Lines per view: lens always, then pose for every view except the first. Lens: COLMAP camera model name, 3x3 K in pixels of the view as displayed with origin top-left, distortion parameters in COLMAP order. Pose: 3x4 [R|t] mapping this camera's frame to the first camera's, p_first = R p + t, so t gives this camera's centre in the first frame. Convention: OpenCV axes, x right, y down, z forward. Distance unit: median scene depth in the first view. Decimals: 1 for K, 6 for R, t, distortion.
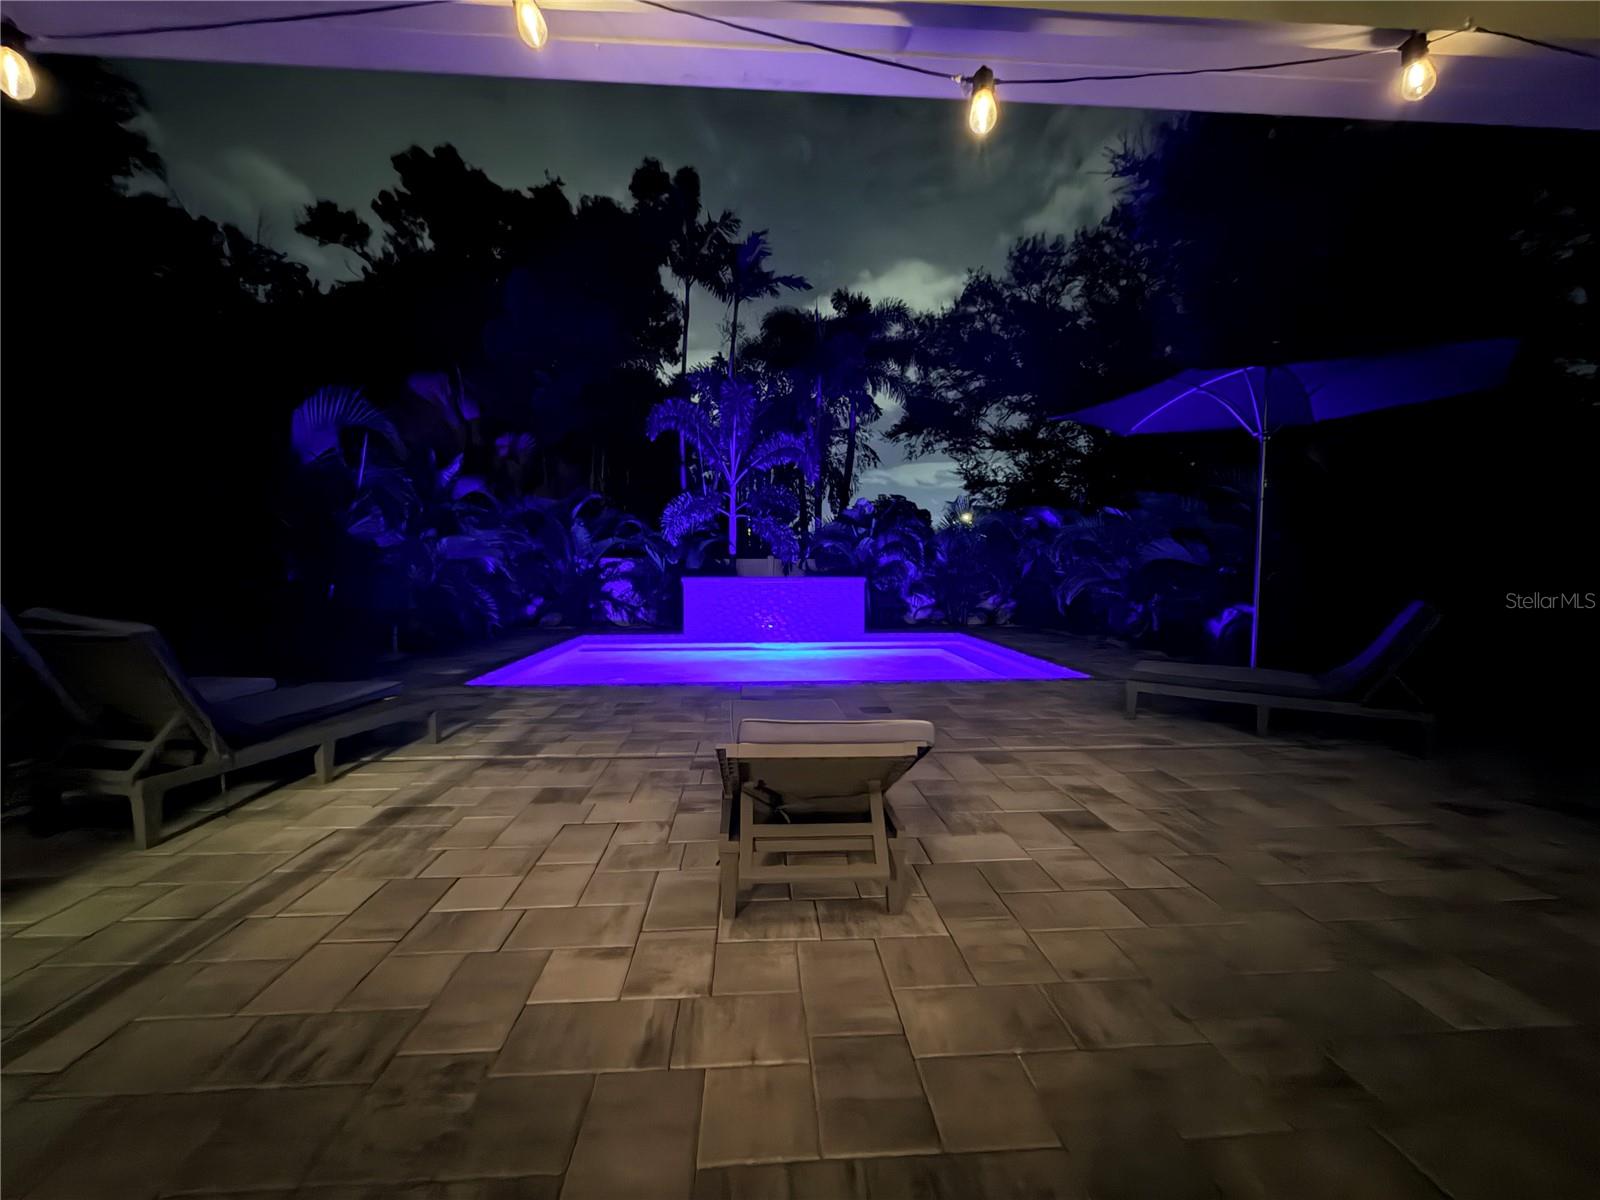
lens RADIAL K [[640.2, 0, 795.1], [0, 640.2, 605.6], [0, 0, 1]] dist [0.001924, -0.000288]
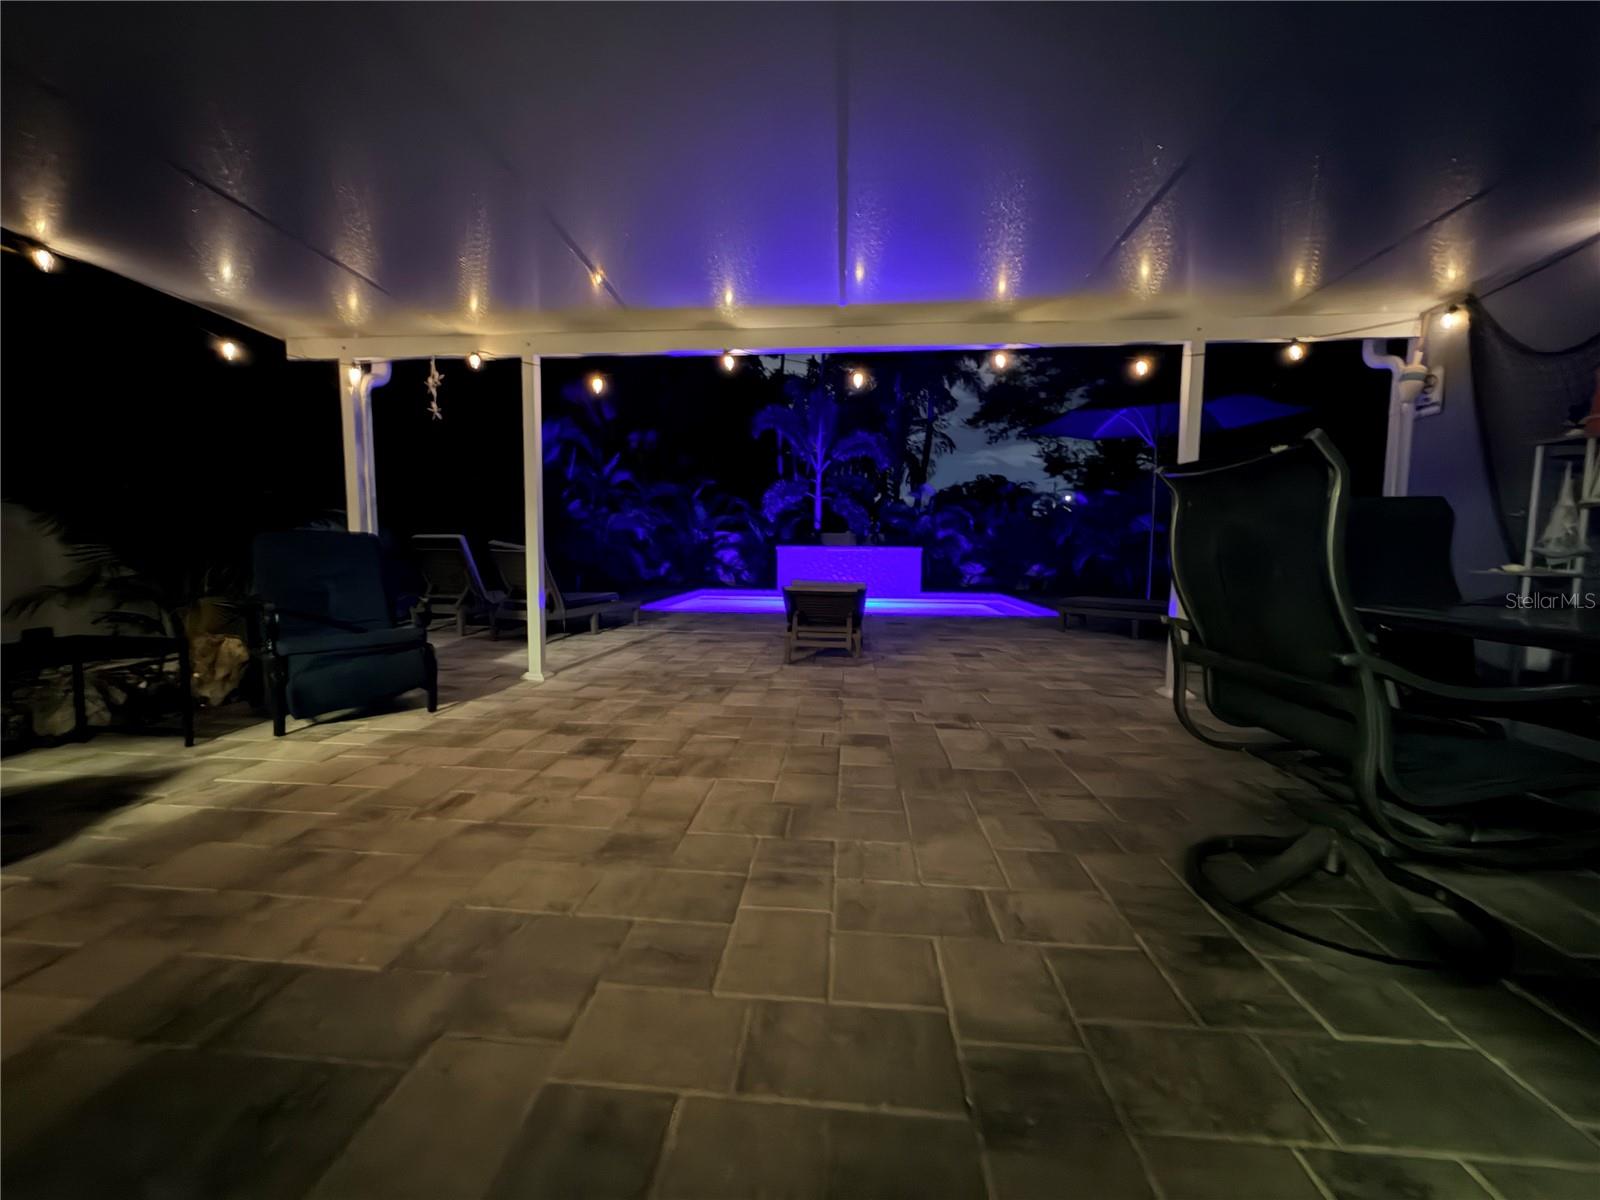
lens RADIAL K [[640.2, 0, 798.7], [0, 640.2, 599.6], [0, 0, 1]] dist [0.001924, -0.000288]
pose [[0.989340, 0.021071, -0.144095, 0.046199], [-0.018071, 0.999593, 0.022092, 0.029167], [0.144501, -0.019253, 0.989317, -0.228888]]
